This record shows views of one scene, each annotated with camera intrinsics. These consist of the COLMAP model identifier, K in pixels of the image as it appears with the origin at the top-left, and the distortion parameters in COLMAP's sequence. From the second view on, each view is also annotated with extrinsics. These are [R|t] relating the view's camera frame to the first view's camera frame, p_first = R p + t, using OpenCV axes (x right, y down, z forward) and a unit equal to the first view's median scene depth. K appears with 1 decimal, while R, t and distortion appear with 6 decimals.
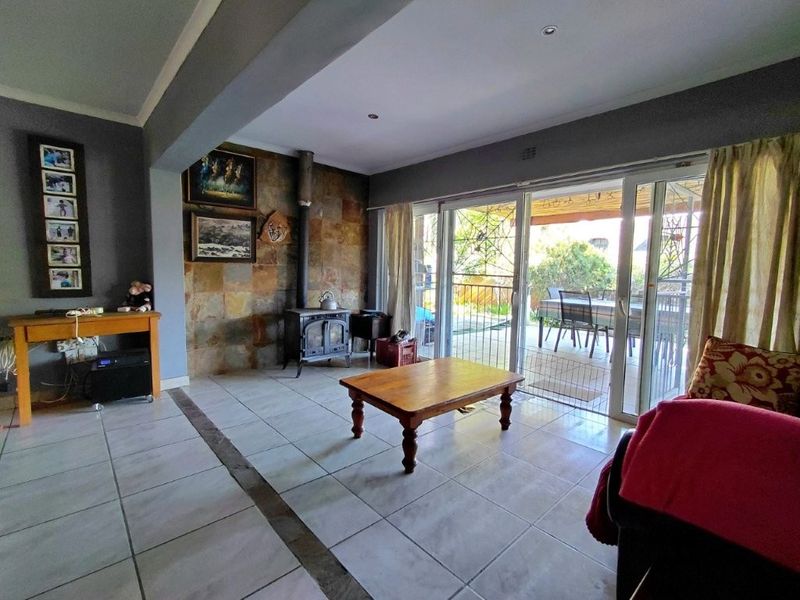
lens RADIAL K [[370.1, 0, 402.6], [0, 370.1, 299.7], [0, 0, 1]] dist [0.000569, 0.000665]
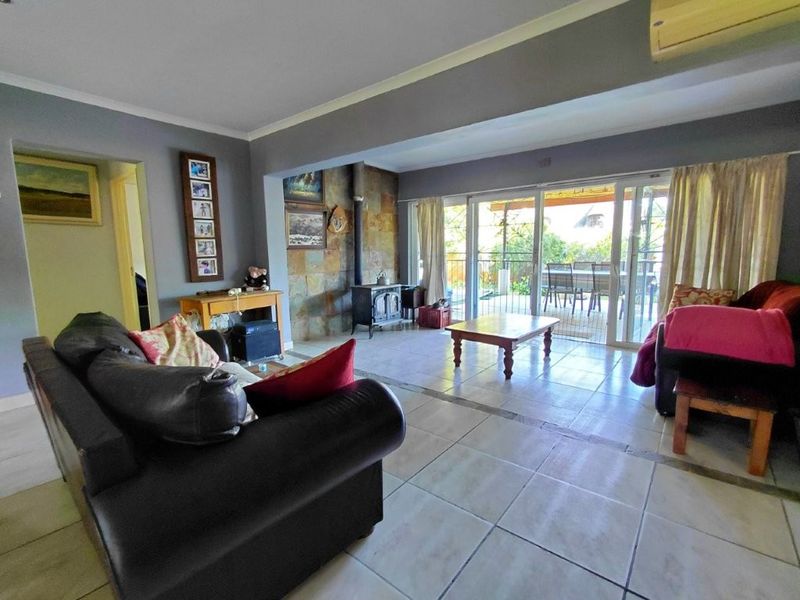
lens RADIAL K [[370.1, 0, 402.6], [0, 370.1, 299.7], [0, 0, 1]] dist [0.000569, 0.000665]
pose [[0.989206, -0.051436, 0.137207, -0.351621], [0.044590, 0.997624, 0.052514, 0.015067], [-0.139582, -0.045829, 0.989149, -0.272250]]
